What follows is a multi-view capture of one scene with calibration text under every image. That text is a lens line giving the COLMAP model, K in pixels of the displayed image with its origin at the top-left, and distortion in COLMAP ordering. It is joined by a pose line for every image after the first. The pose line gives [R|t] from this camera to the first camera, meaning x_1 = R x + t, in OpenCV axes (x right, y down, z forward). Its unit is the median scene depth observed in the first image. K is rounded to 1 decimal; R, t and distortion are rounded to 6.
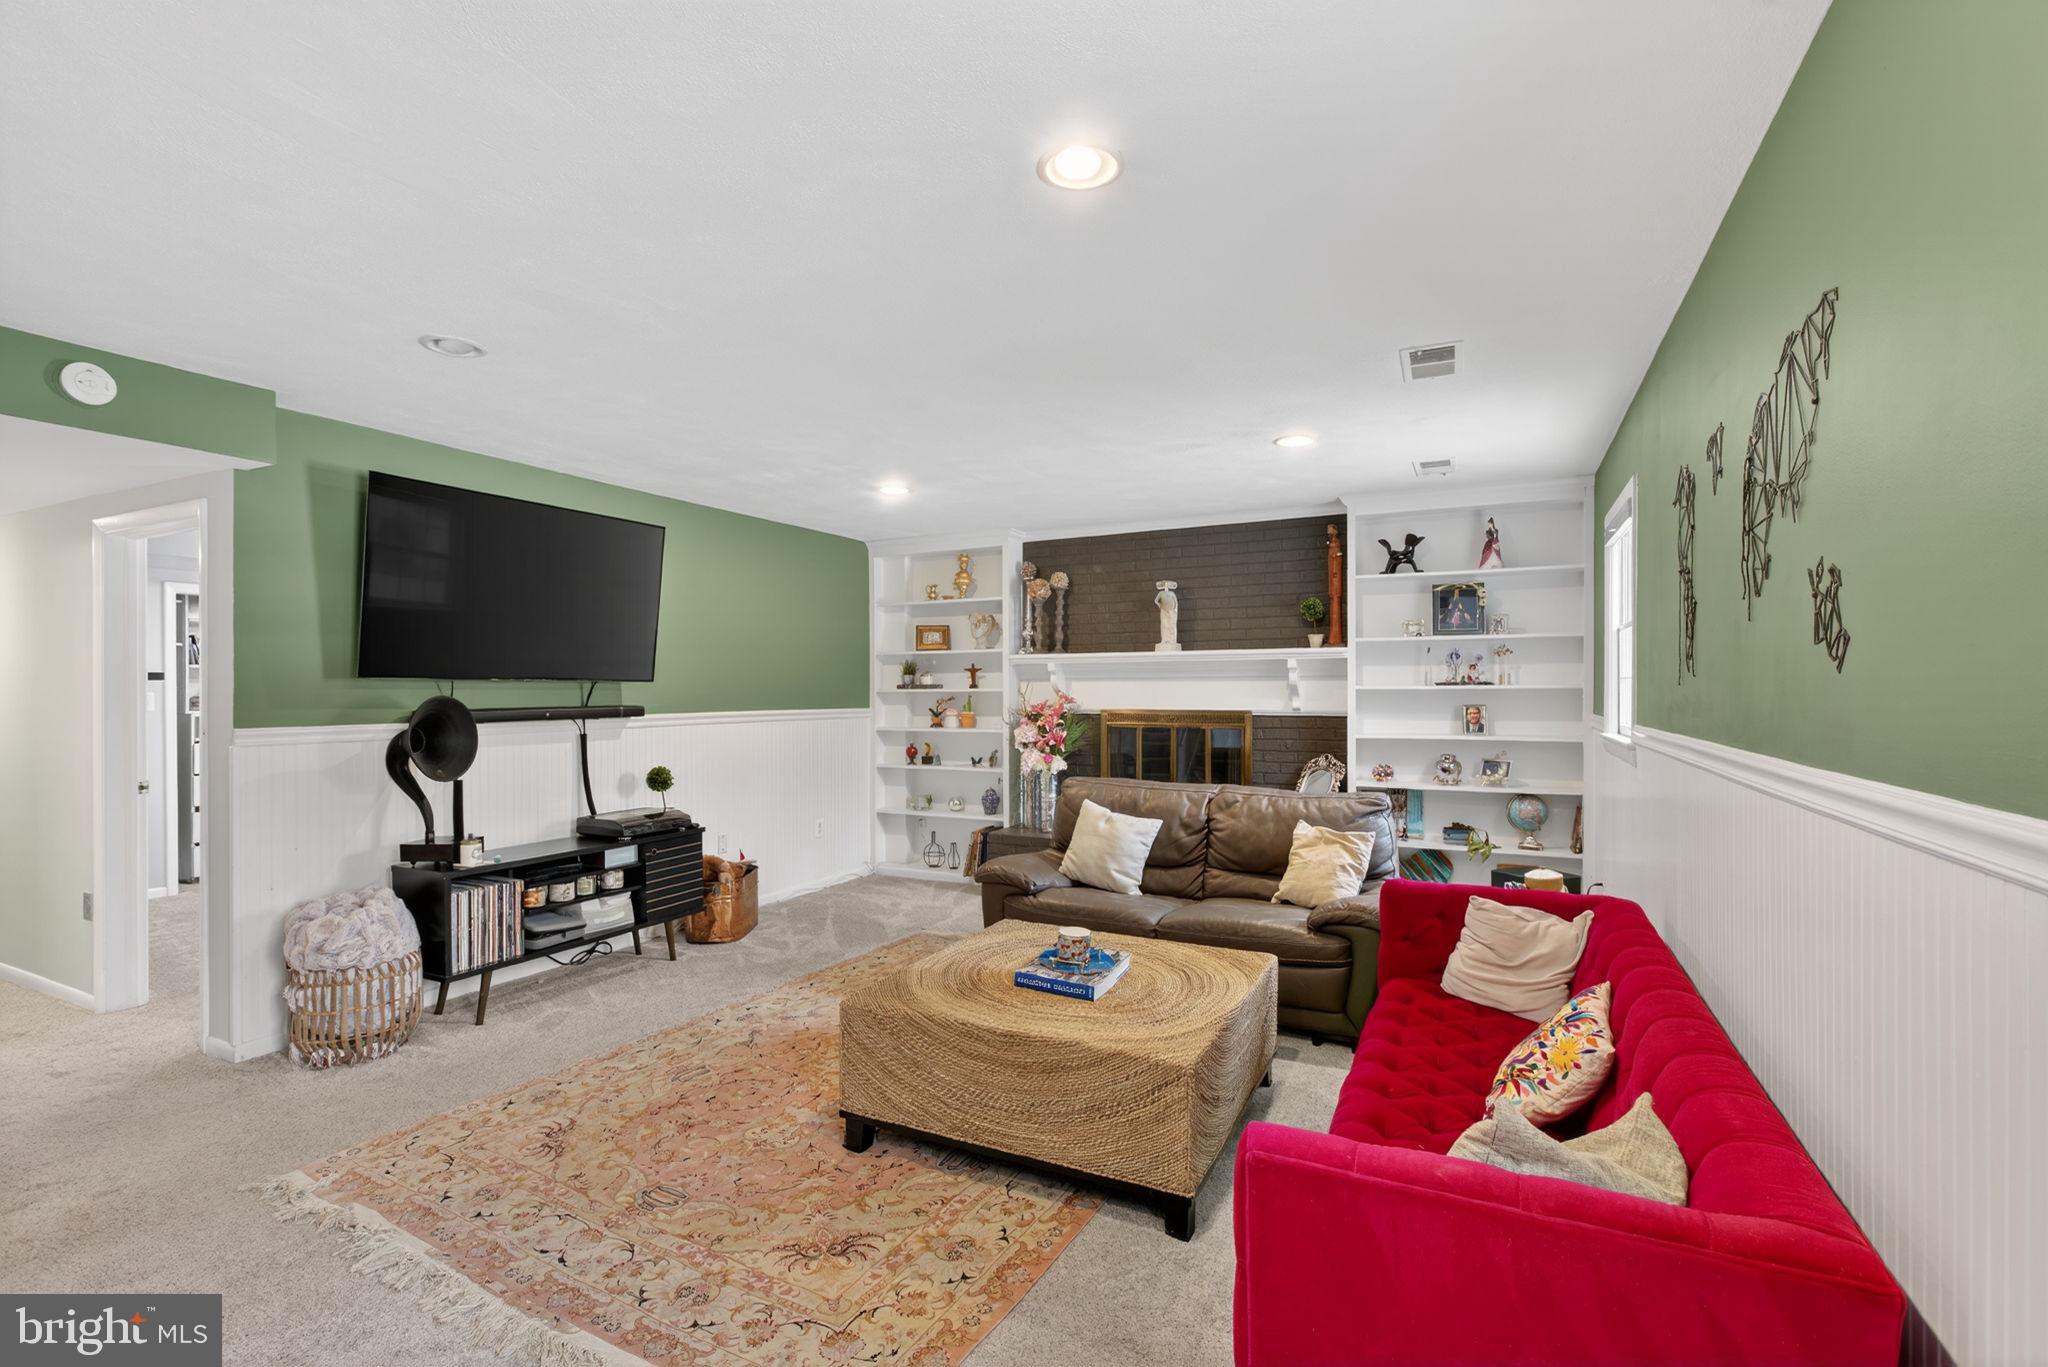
lens RADIAL K [[925.1, 0, 1013.1], [0, 925.1, 691.8], [0, 0, 1]] dist [-0.003840, -0.000829]
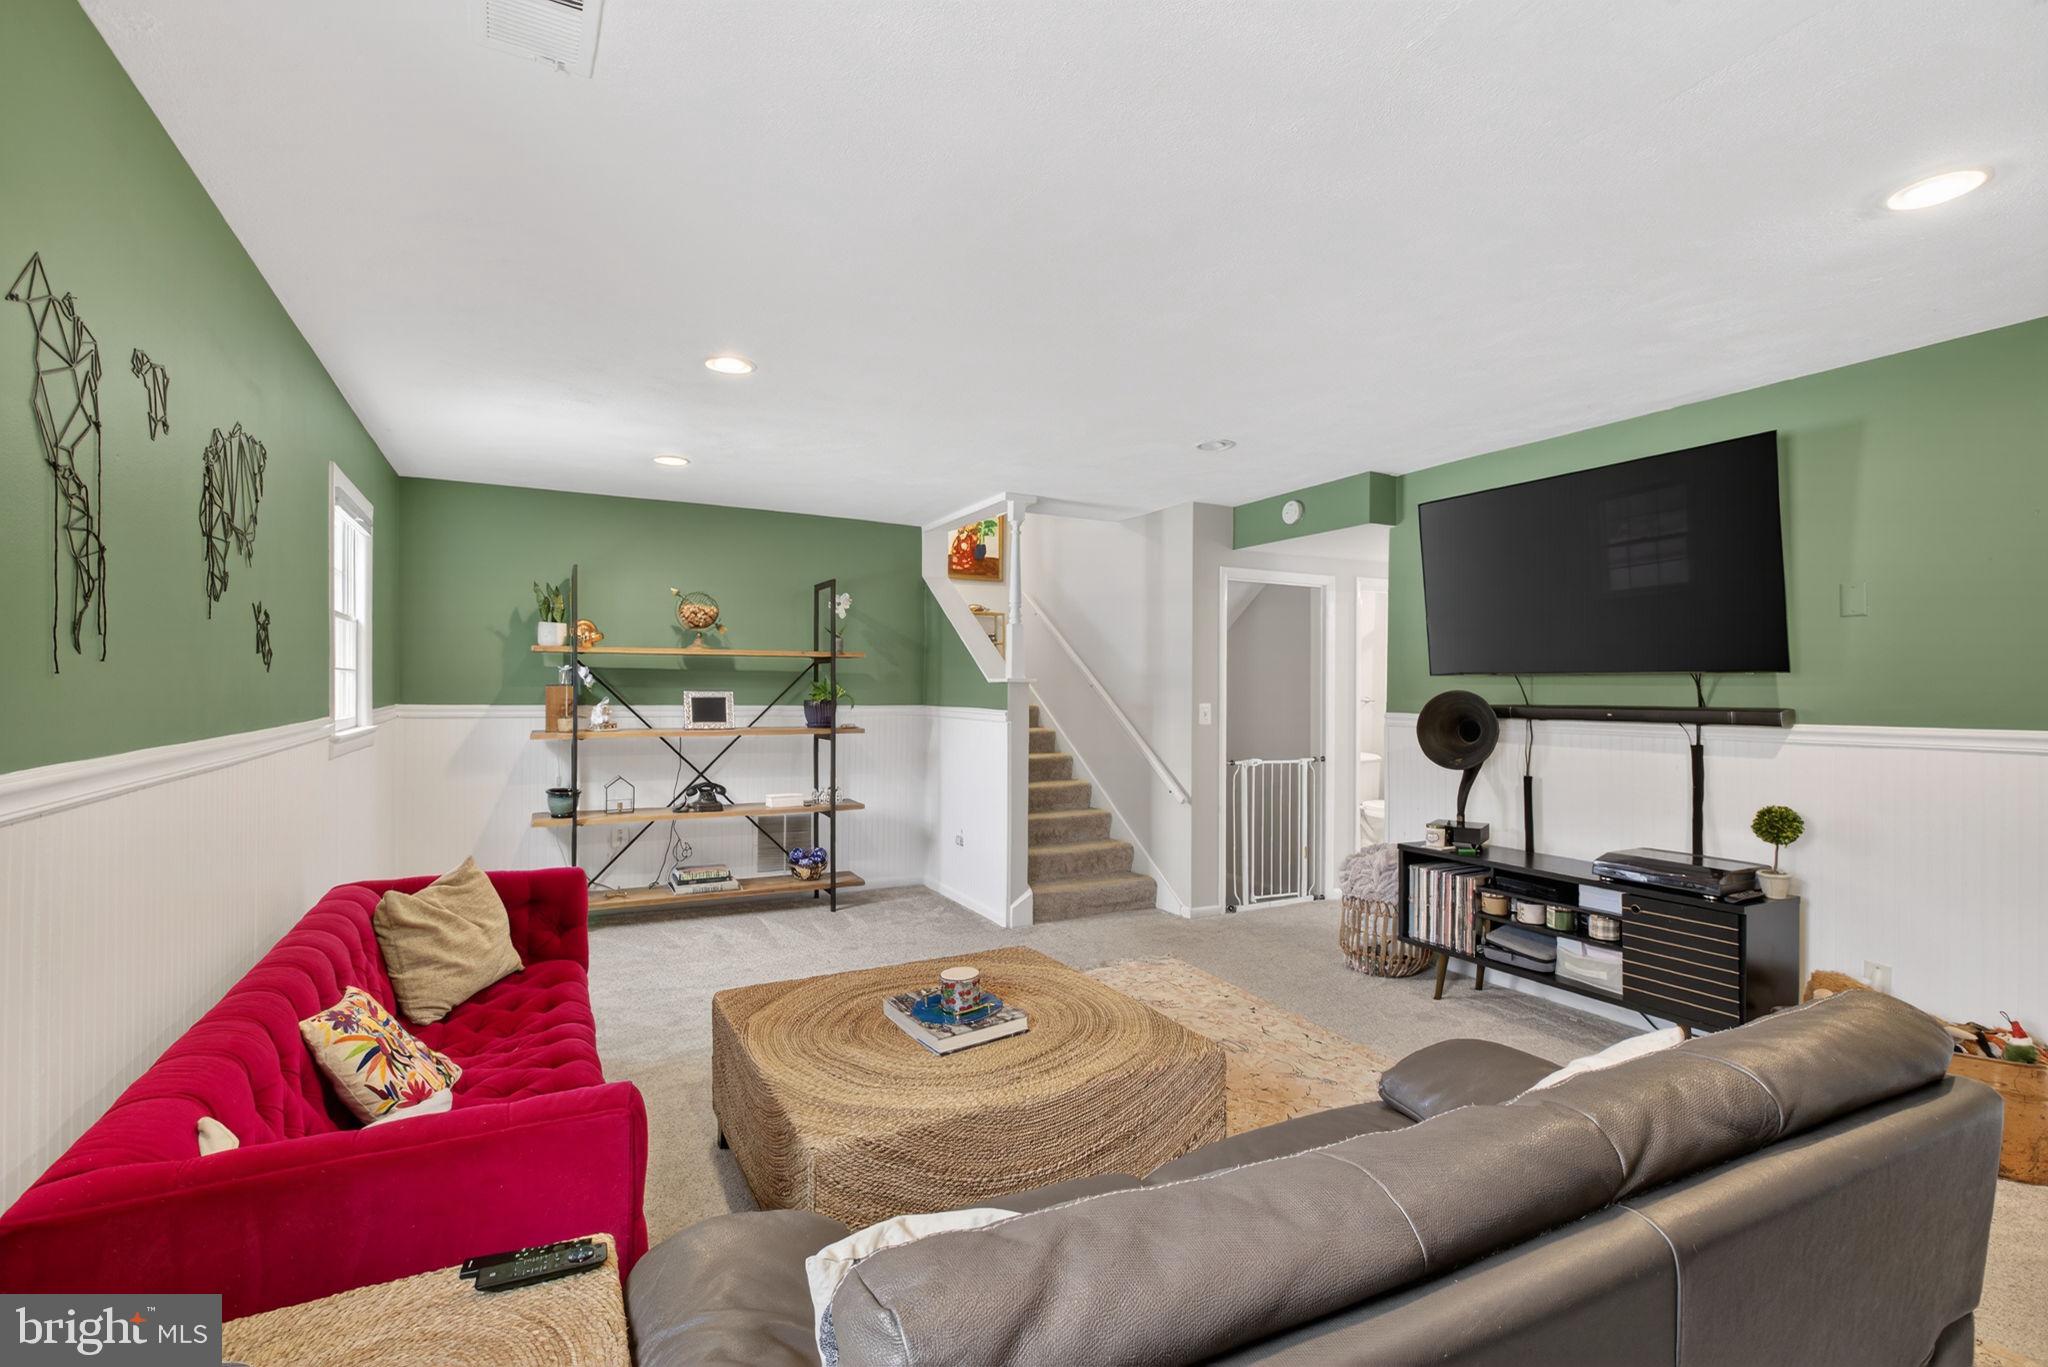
lens RADIAL K [[925.1, 0, 1020.4], [0, 925.1, 691.7], [0, 0, 1]] dist [-0.003840, -0.000829]
pose [[-0.582393, 0.003071, -0.812901, 0.550308], [-0.003950, 0.999970, 0.006607, 0.000463], [0.812897, 0.007059, -0.582364, 1.187615]]
